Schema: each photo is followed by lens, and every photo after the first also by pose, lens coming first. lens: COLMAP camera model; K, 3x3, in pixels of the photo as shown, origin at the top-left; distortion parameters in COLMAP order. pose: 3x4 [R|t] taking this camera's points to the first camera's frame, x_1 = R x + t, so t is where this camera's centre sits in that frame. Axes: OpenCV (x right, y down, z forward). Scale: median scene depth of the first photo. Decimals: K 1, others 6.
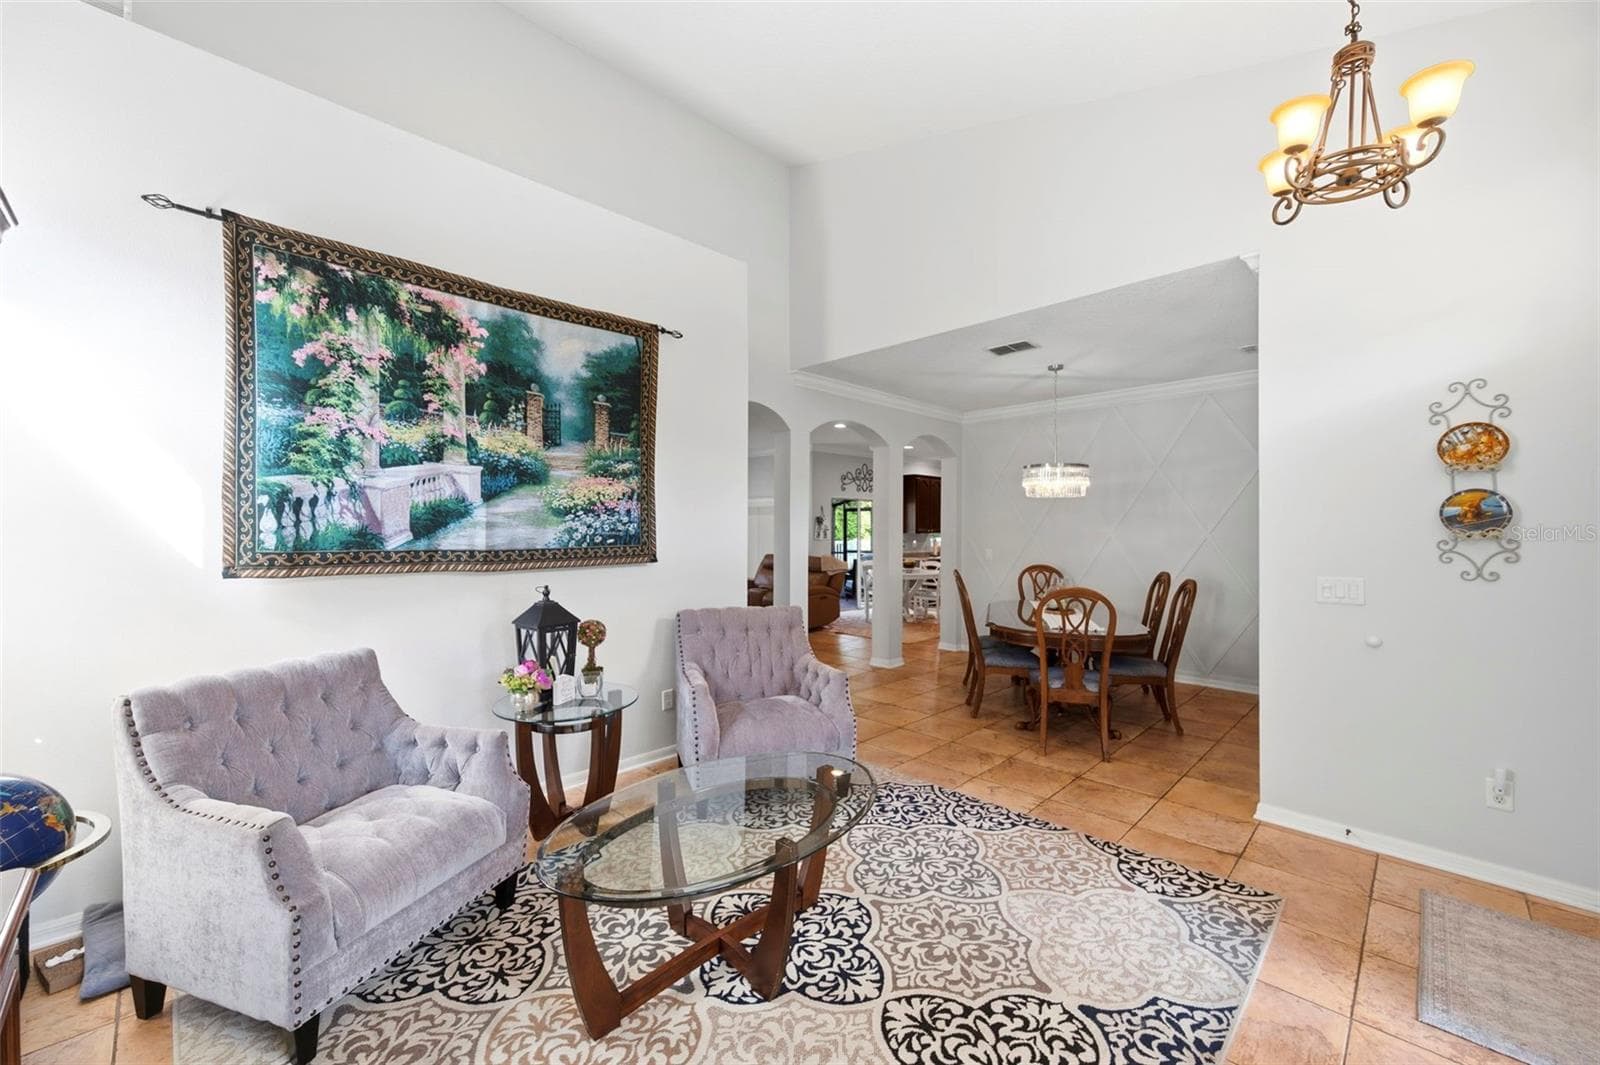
lens RADIAL K [[634.1, 0, 799.7], [0, 634.1, 536.9], [0, 0, 1]] dist [-0.001545, -0.000527]
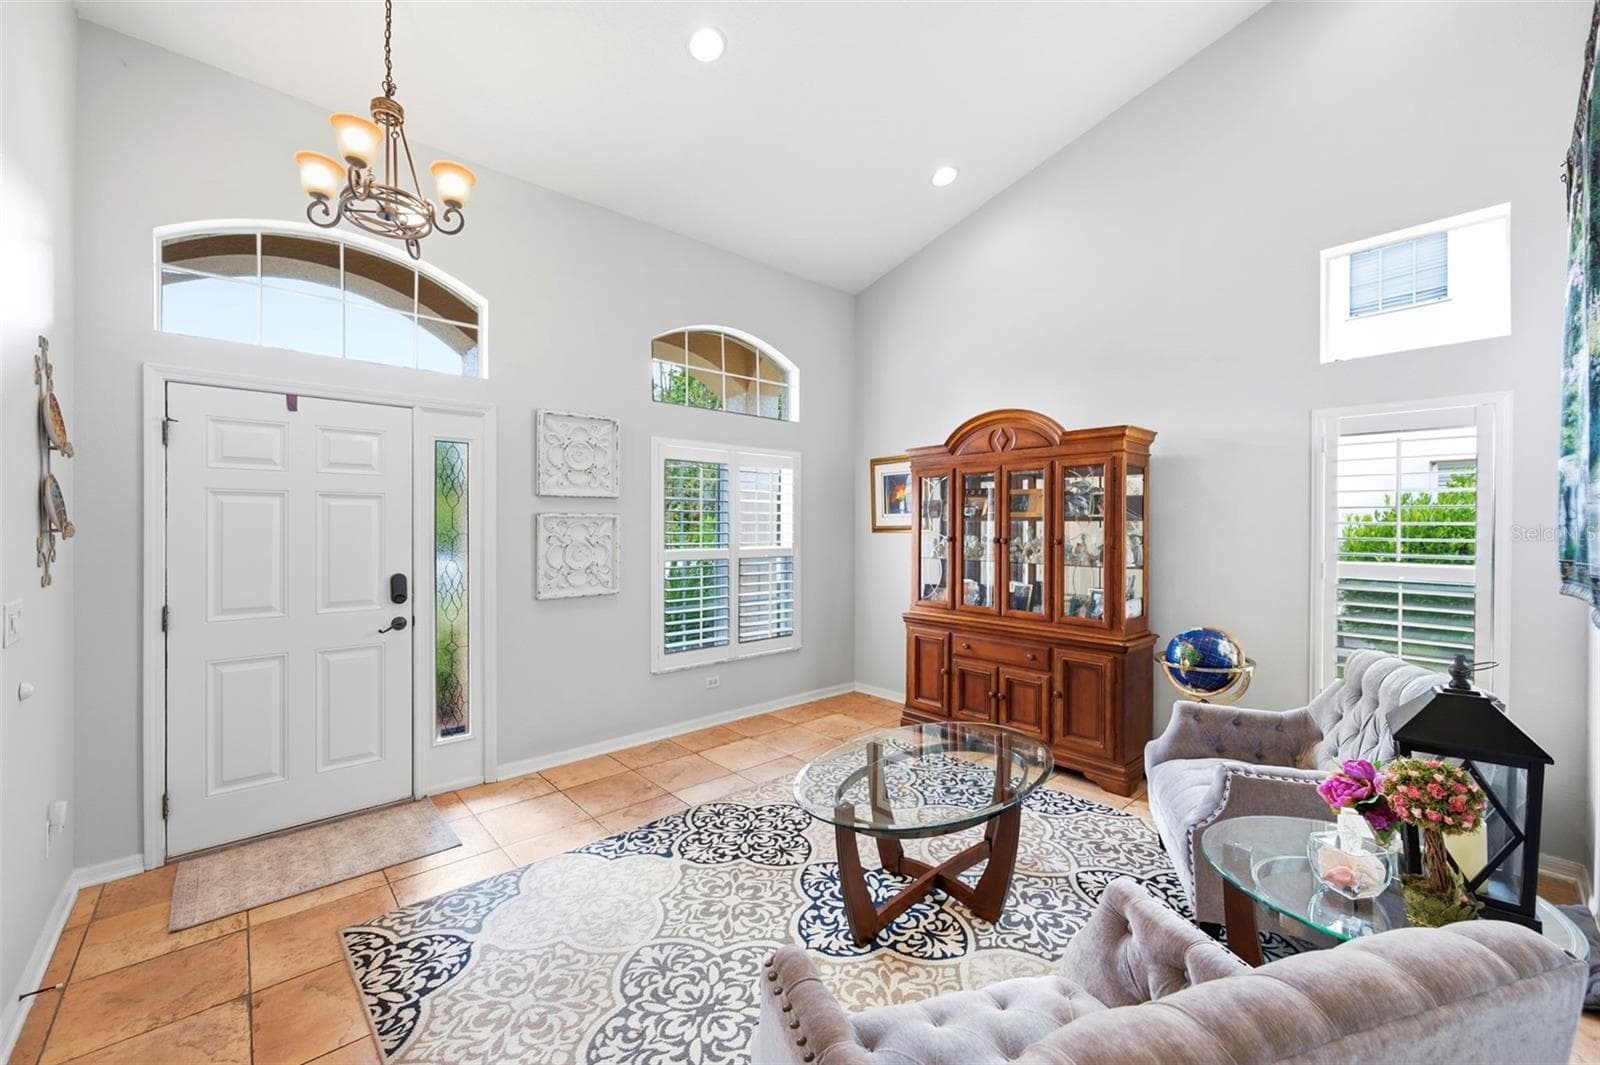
lens RADIAL K [[634.1, 0, 825.6], [0, 634.1, 523.1], [0, 0, 1]] dist [-0.001545, -0.000527]
pose [[-0.999594, -0.002136, 0.028420, 0.215367], [-0.001854, 0.999949, 0.009927, -0.018914], [-0.028440, 0.009870, -0.999547, 1.296686]]
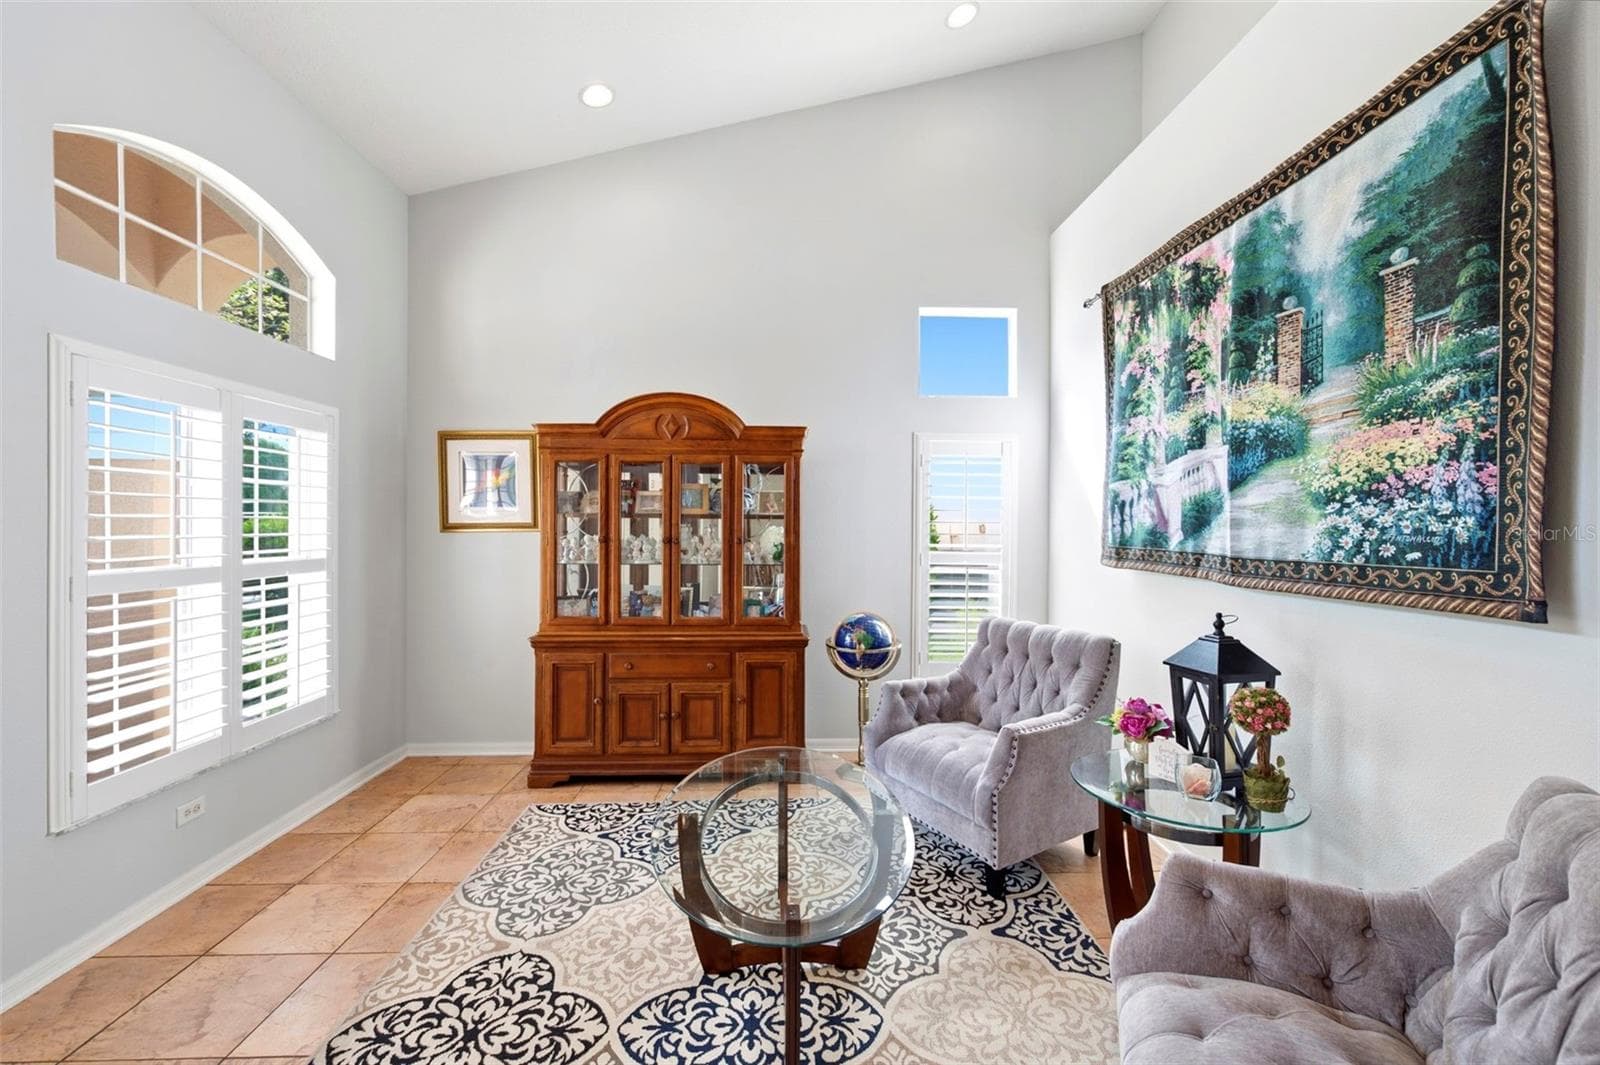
lens RADIAL K [[634.1, 0, 798.5], [0, 634.1, 528.6], [0, 0, 1]] dist [-0.001545, -0.000527]
pose [[-0.676356, 0.001852, -0.736573, 0.391428], [-0.013701, 0.999792, 0.015094, -0.016057], [0.736448, 0.020301, -0.676190, 1.124249]]
